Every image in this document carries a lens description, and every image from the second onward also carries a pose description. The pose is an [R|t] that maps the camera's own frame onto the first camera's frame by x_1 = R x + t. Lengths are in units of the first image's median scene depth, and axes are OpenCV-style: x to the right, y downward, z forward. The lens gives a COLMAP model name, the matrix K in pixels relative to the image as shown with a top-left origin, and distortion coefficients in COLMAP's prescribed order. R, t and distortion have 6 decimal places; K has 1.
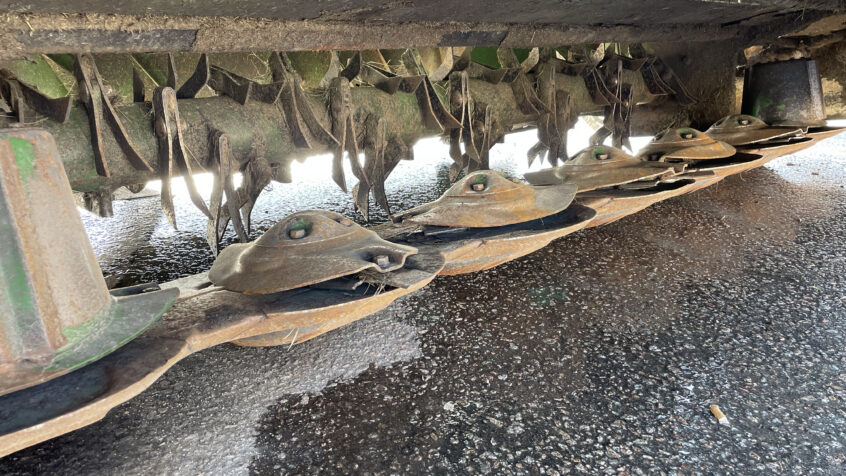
lens RADIAL K [[644.7, 0, 428.0], [0, 644.7, 223.2], [0, 0, 1]] dist [0.101262, -0.142393]
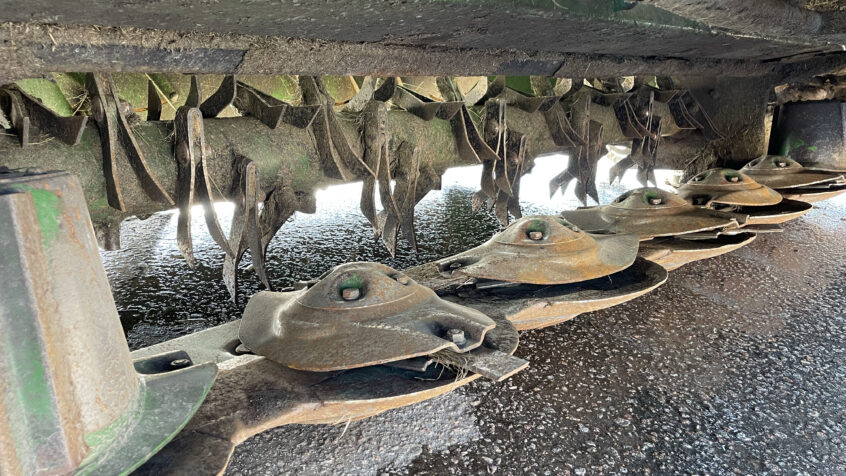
lens RADIAL K [[644.7, 0, 428.0], [0, 644.7, 223.2], [0, 0, 1]] dist [0.101262, -0.142393]
pose [[0.998176, 0.047903, 0.036729, -0.108810], [-0.047484, 0.998798, -0.012192, -0.057171], [-0.037269, 0.010425, 0.999251, 0.115683]]
